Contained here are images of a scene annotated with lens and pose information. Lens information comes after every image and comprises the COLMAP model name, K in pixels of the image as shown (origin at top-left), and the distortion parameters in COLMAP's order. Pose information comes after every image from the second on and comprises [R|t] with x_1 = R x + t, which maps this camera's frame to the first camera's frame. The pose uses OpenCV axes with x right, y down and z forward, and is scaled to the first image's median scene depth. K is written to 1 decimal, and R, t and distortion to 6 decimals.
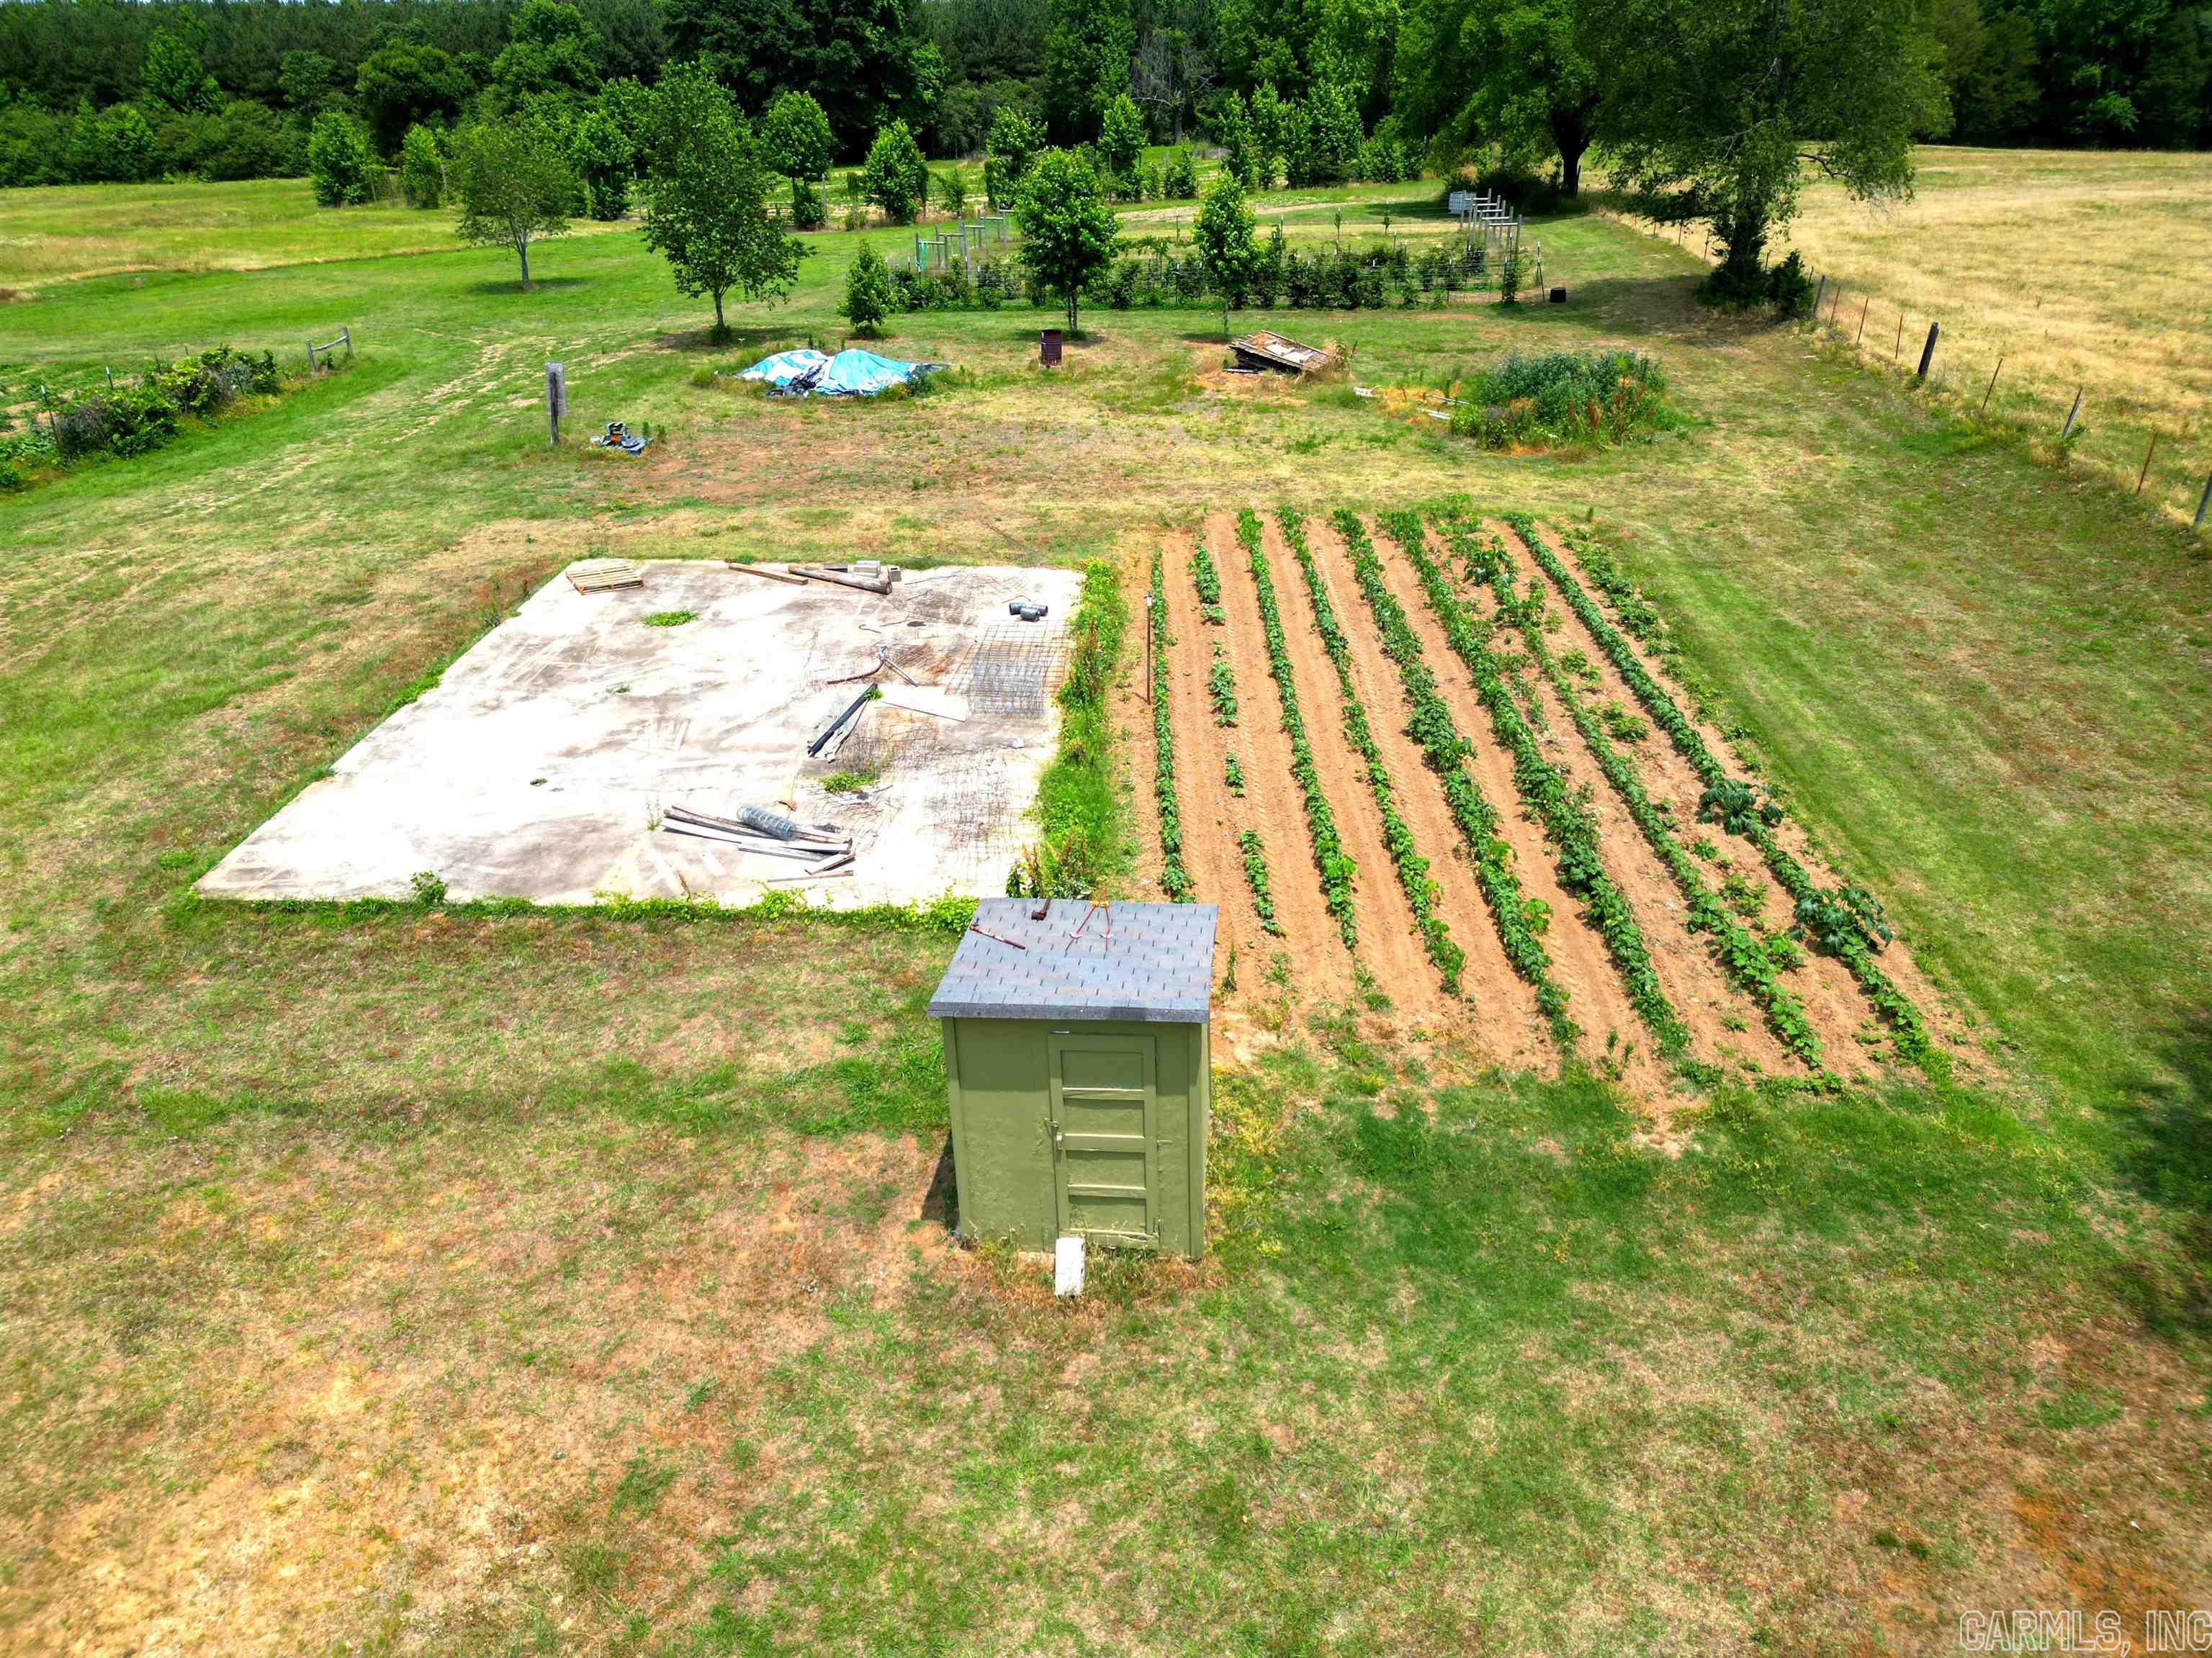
lens RADIAL K [[1550.1, 0, 1091.4], [0, 1550.1, 830.6], [0, 0, 1]] dist [0.001990, -0.000984]
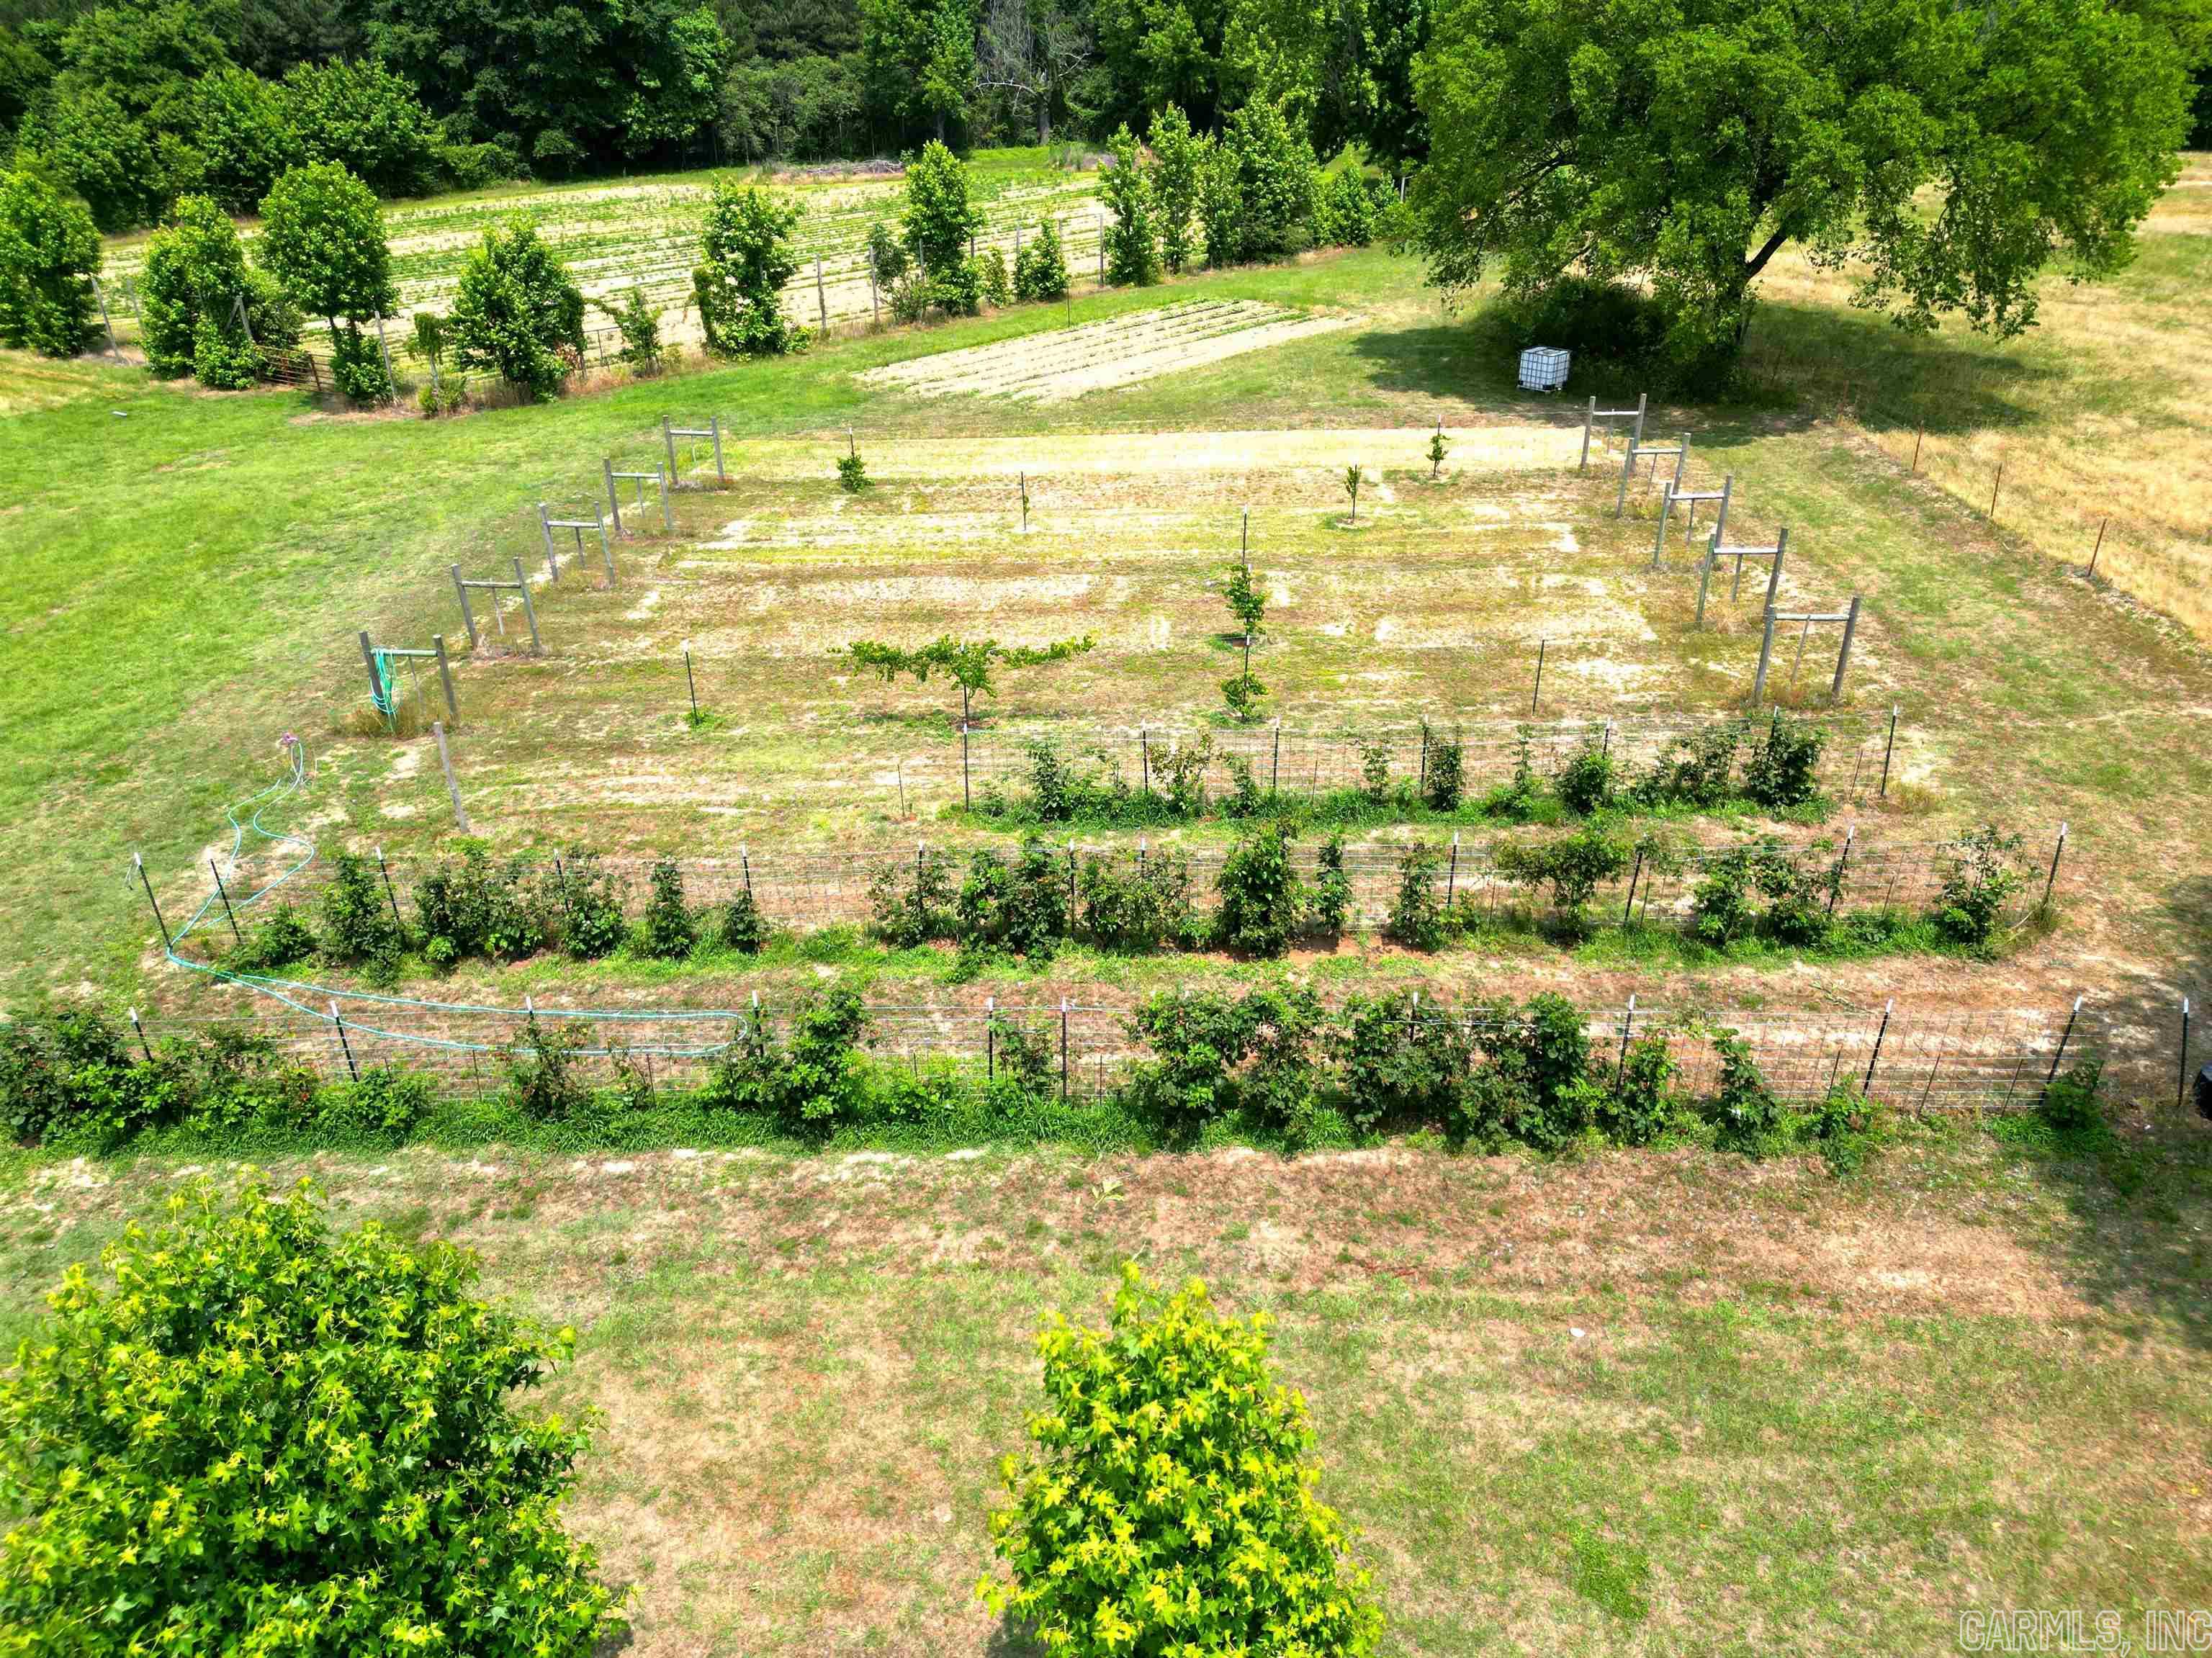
lens RADIAL K [[1550.1, 0, 1121.1], [0, 1550.1, 818.3], [0, 0, 1]] dist [0.001990, -0.000984]
pose [[0.996078, -0.041435, 0.078182, 0.021548], [0.038870, 0.998664, 0.034058, -0.147799], [-0.079489, -0.030886, 0.996357, 0.250541]]
